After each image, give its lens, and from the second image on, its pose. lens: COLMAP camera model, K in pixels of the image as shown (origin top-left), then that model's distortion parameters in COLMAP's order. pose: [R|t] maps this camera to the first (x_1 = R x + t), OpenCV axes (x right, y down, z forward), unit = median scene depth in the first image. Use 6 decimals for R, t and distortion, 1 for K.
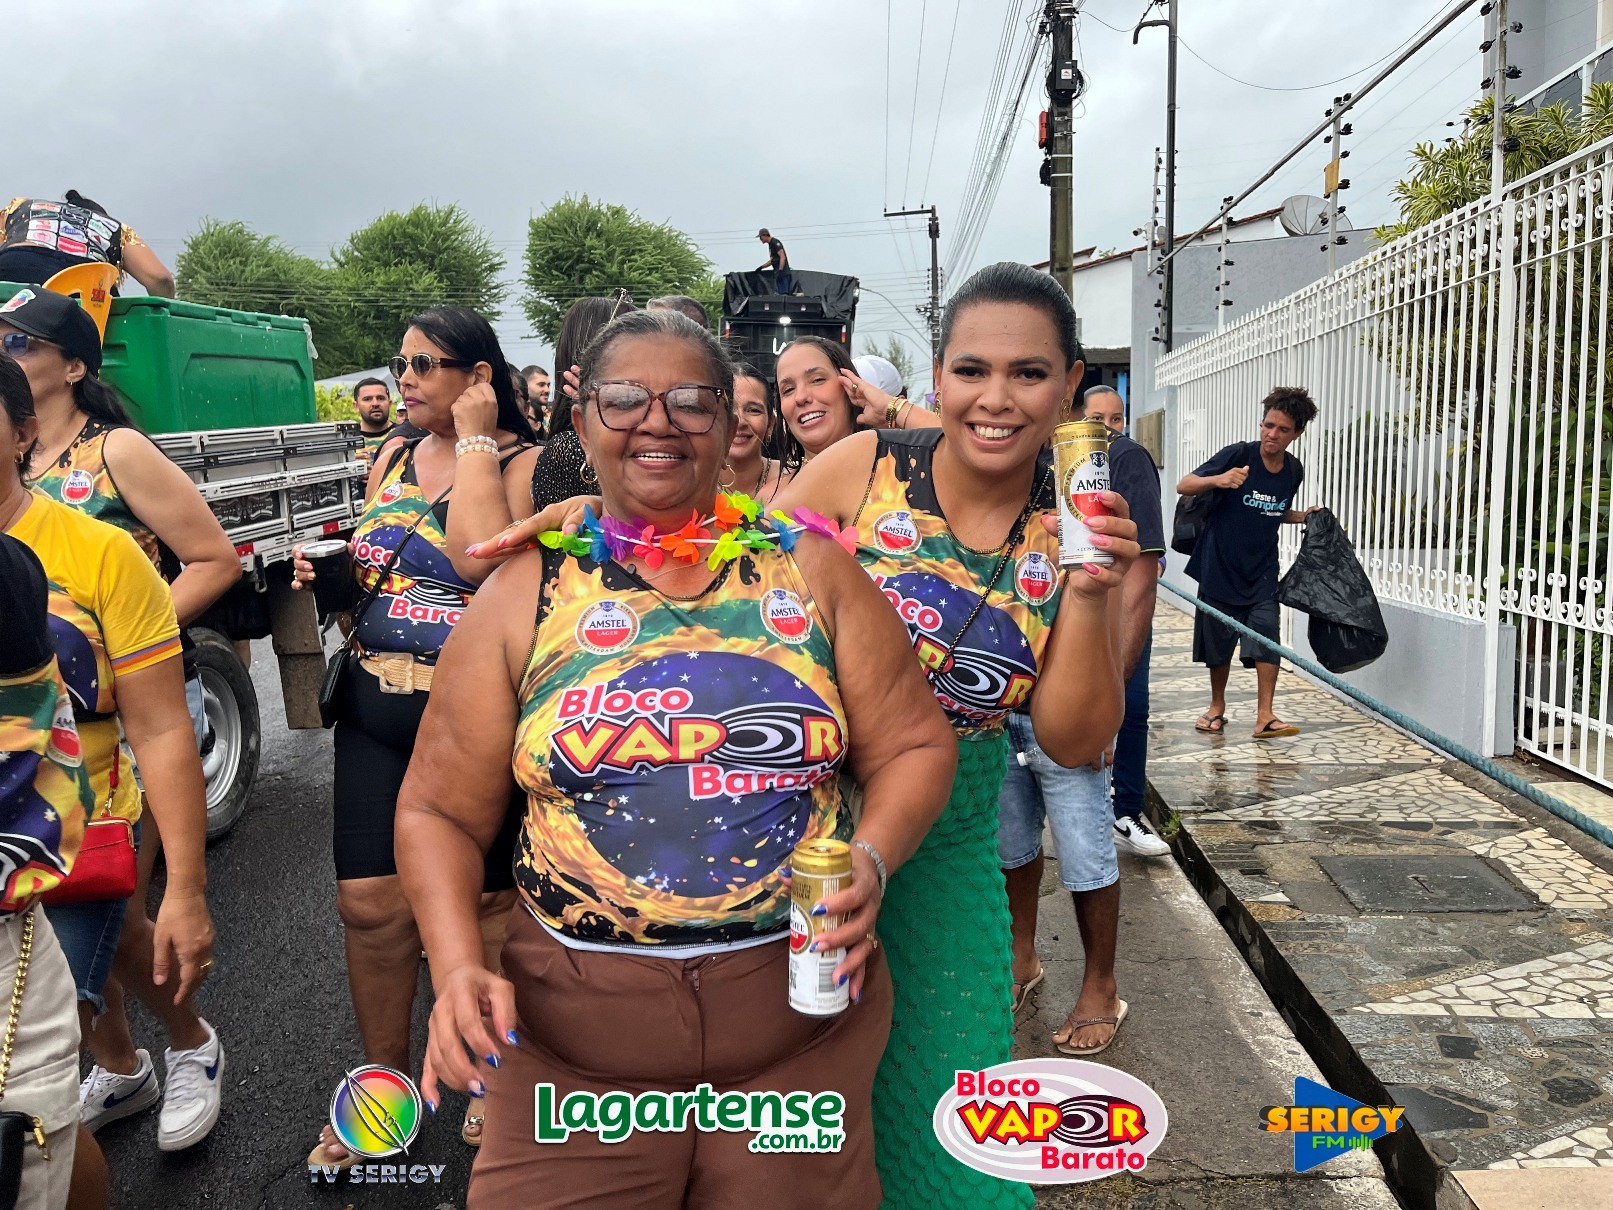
lens RADIAL K [[1225.1, 0, 813.7], [0, 1225.1, 594.1], [0, 0, 1]] dist [0.082407, -0.086053]
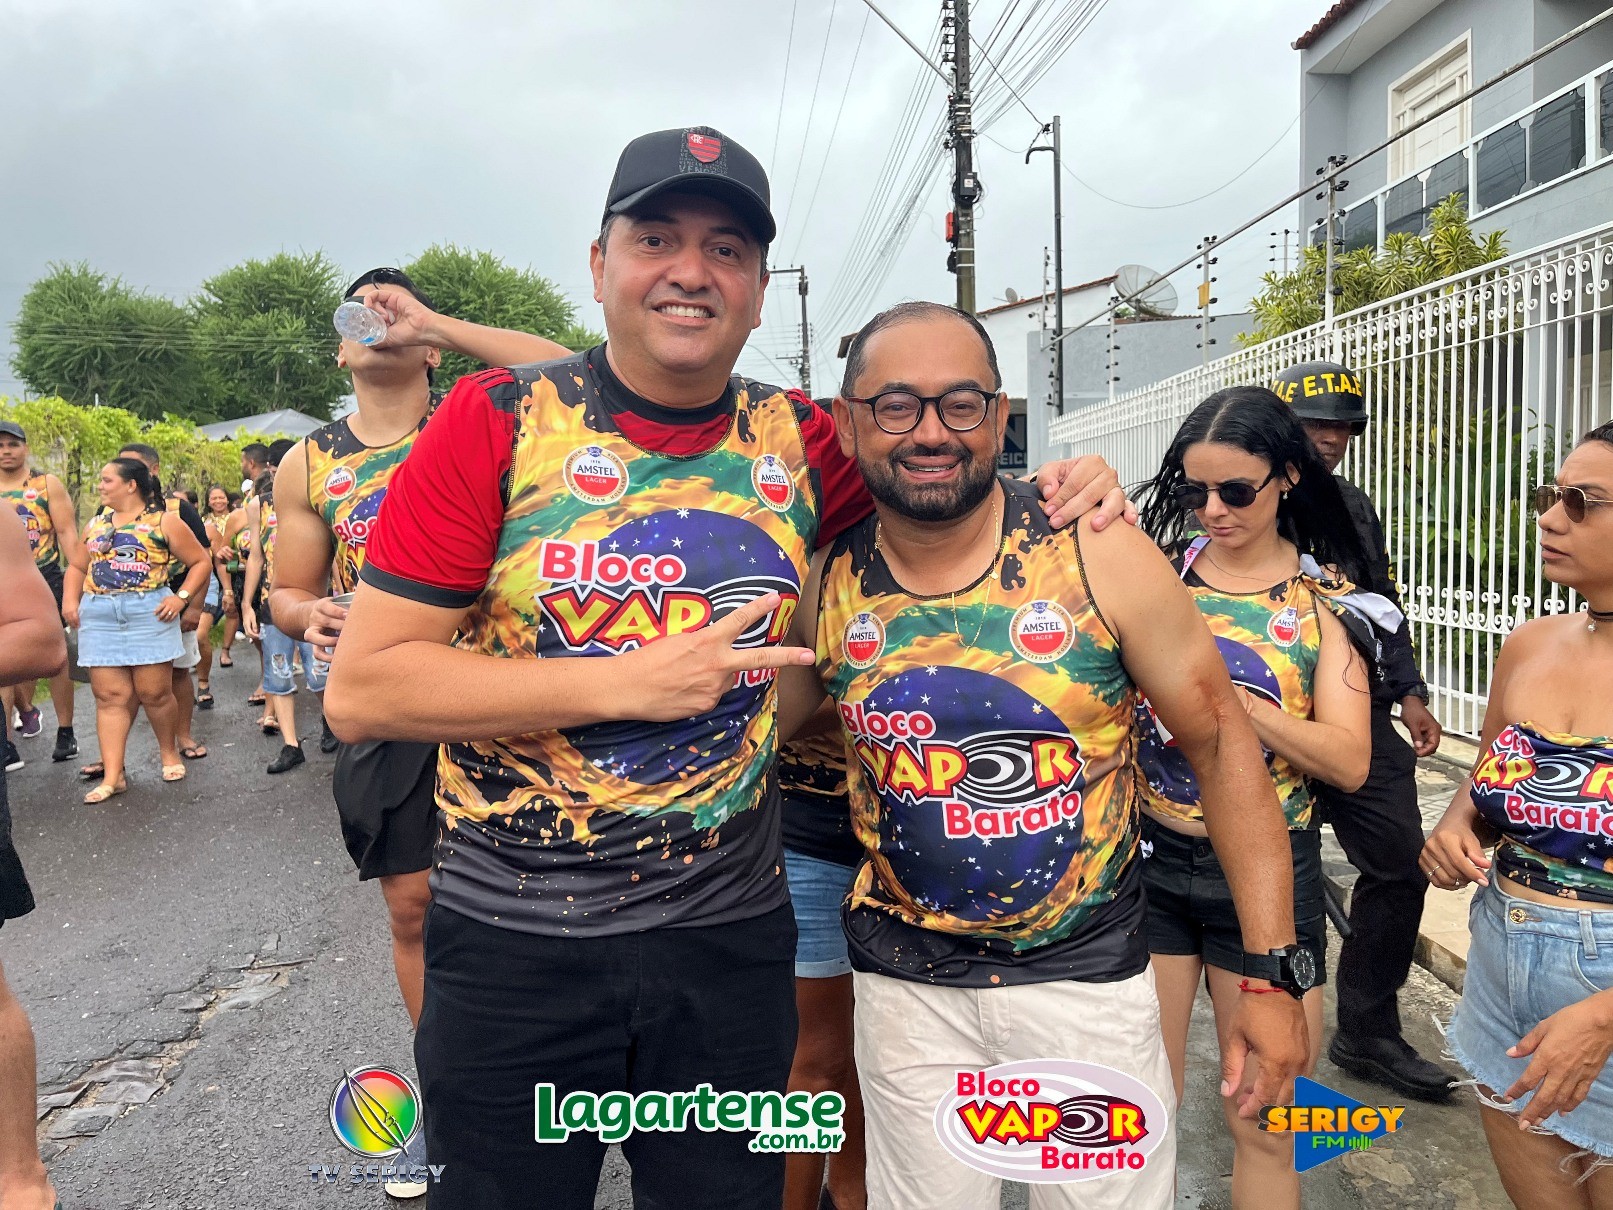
lens RADIAL K [[1225.1, 0, 810.7], [0, 1225.1, 580.4], [0, 0, 1]] dist [0.082407, -0.086053]
pose [[0.992464, -0.012413, 0.121906, -0.127523], [0.017859, 0.998886, -0.043678, 0.017777], [-0.121228, 0.045526, 0.991580, -0.191816]]
